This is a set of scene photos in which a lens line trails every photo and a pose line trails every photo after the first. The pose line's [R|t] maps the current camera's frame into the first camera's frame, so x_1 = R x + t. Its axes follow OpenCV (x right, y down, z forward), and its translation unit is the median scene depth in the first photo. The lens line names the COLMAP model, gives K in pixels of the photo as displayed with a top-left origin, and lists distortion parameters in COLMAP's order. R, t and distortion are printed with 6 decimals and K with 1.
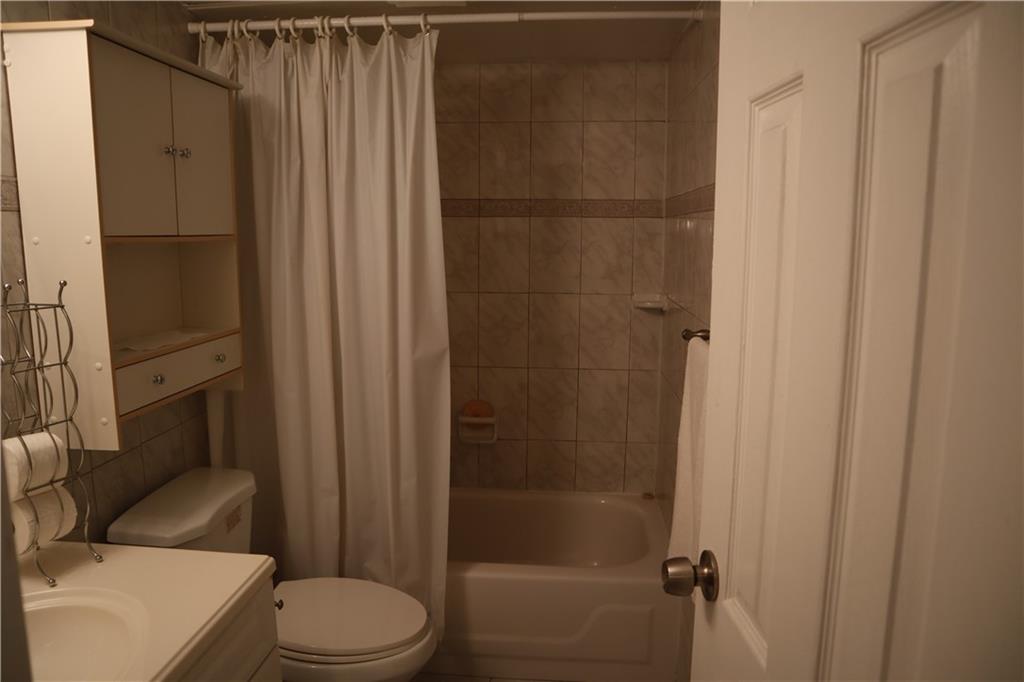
lens RADIAL K [[698.7, 0, 512.0], [0, 698.7, 341.0], [0, 0, 1]] dist [-0.131675, 0.061913]
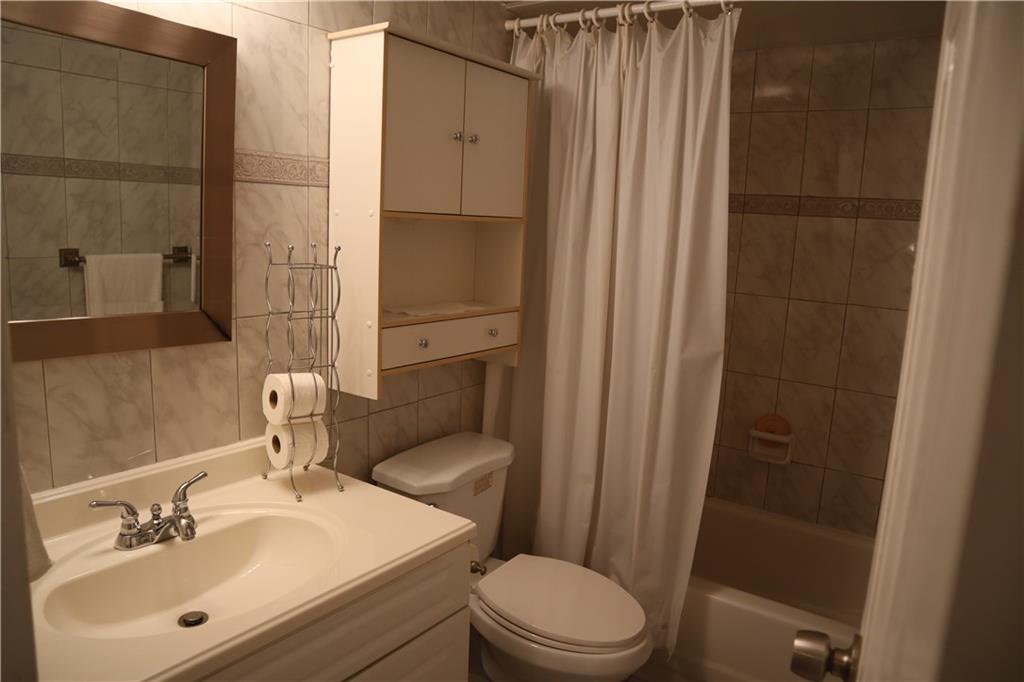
lens RADIAL K [[698.7, 0, 512.0], [0, 698.7, 341.0], [0, 0, 1]] dist [-0.131675, 0.061913]
pose [[0.858468, 0.118103, -0.499083, 0.134406], [-0.117963, 0.992504, 0.031958, -0.000024], [0.499116, 0.031438, 0.865964, 0.067996]]
